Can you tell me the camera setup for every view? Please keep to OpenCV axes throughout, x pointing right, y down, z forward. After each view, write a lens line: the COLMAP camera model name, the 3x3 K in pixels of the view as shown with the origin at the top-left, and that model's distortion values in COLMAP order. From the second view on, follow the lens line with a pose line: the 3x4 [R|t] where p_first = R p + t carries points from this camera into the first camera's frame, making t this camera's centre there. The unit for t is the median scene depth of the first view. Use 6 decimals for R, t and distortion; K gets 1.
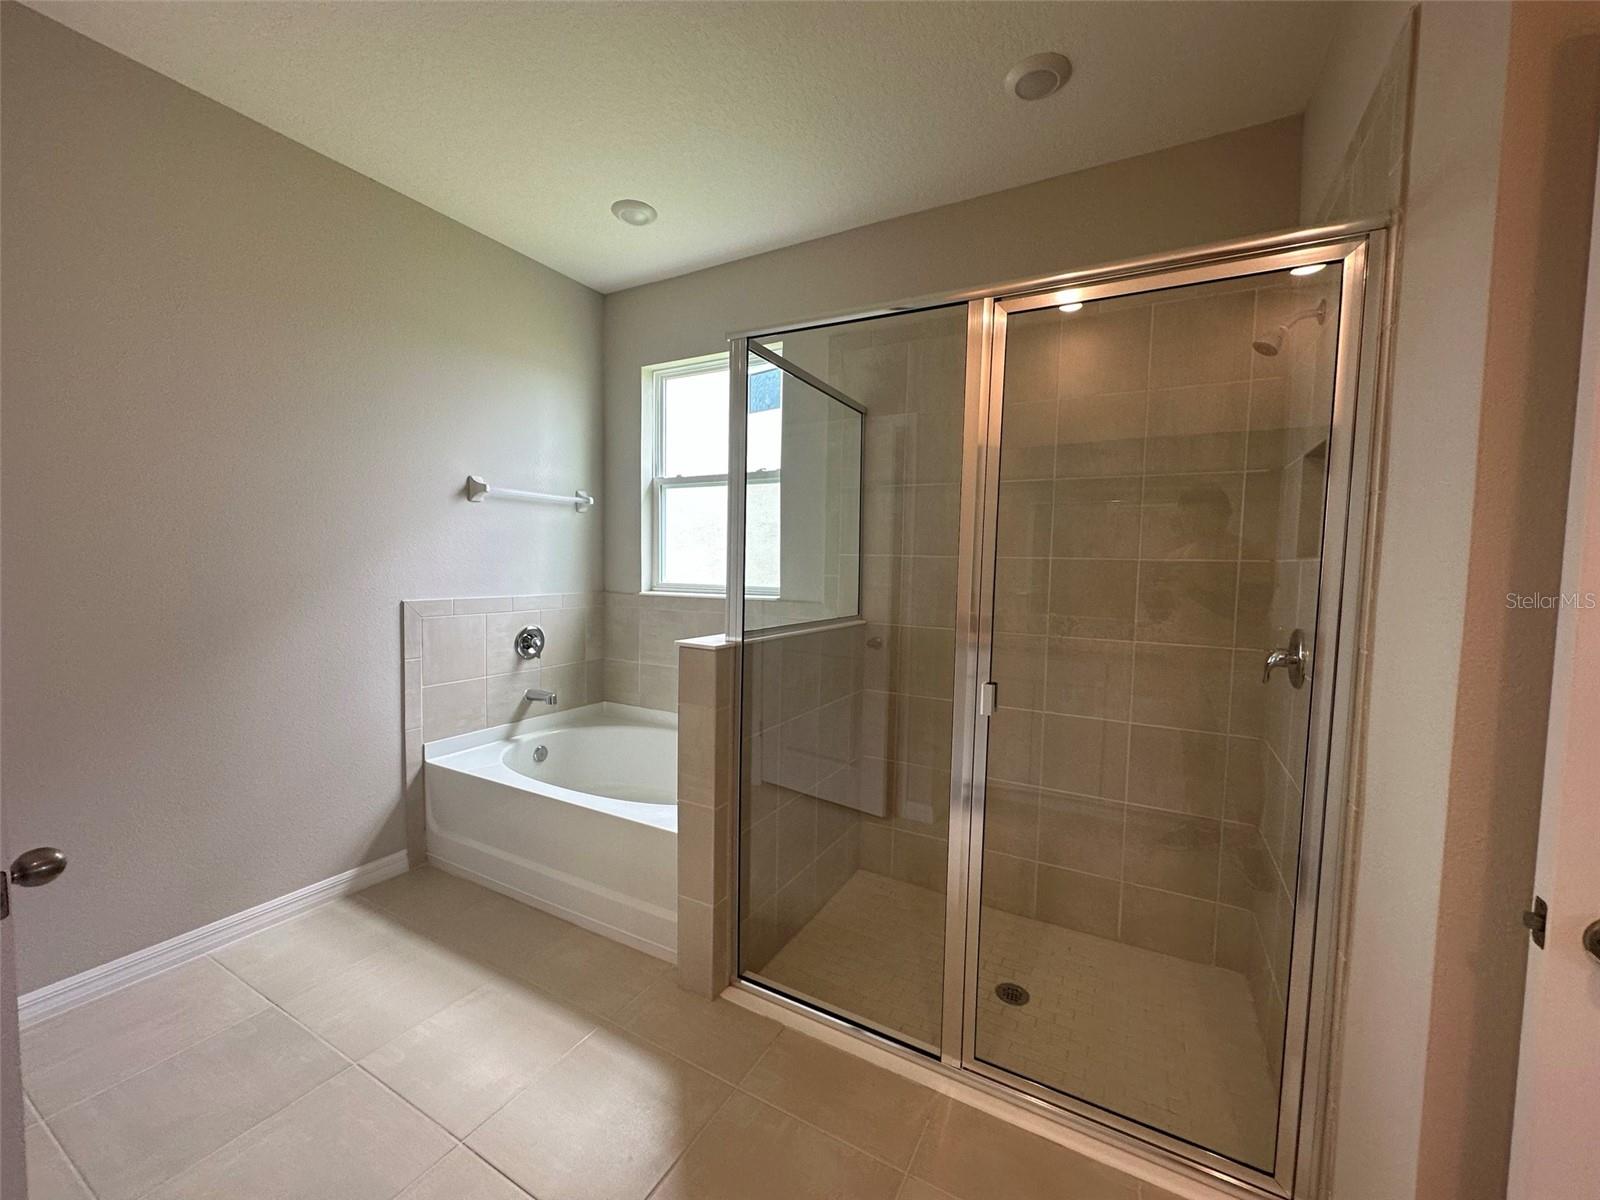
lens RADIAL K [[636.5, 0, 797.6], [0, 636.5, 595.0], [0, 0, 1]] dist [-0.002254, 0.000251]
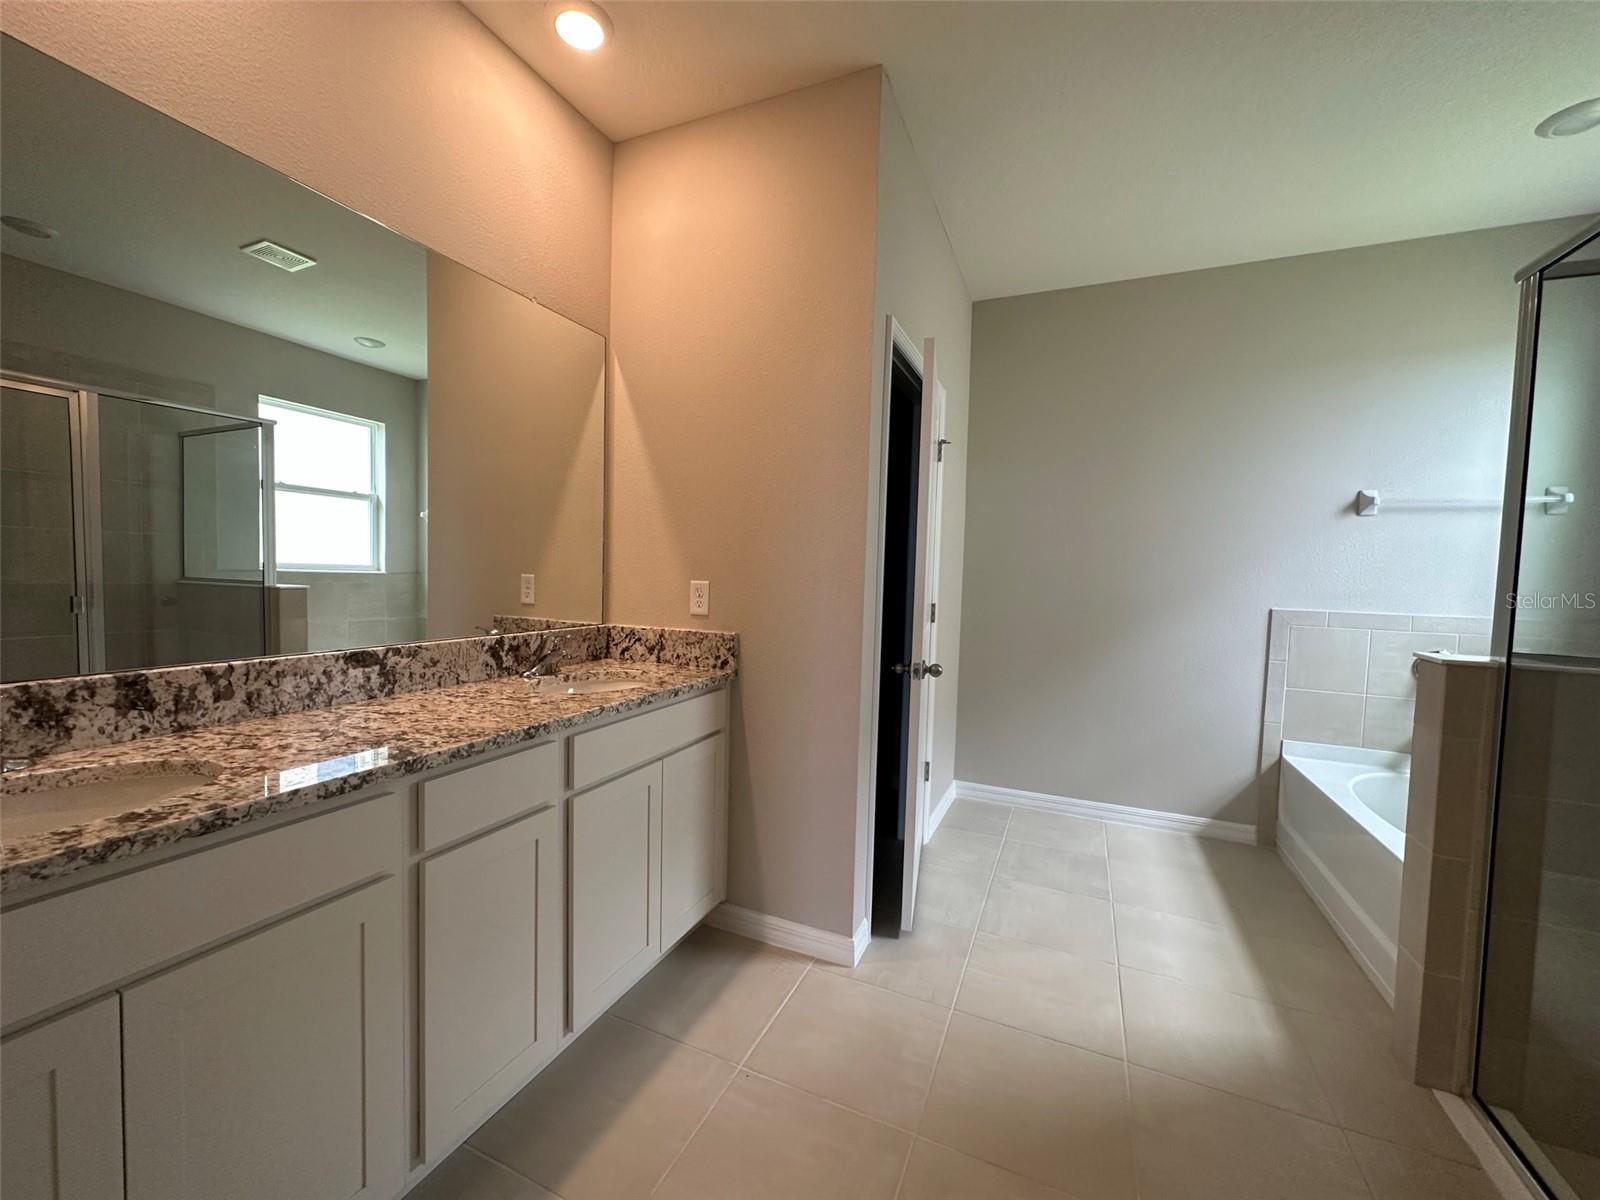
lens RADIAL K [[636.5, 0, 797.6], [0, 636.5, 595.0], [0, 0, 1]] dist [-0.002254, 0.000251]
pose [[0.083963, 0.020233, -0.996263, 0.447376], [-0.078265, 0.996839, 0.013649, 0.034893], [0.993391, 0.076827, 0.085281, 0.051768]]
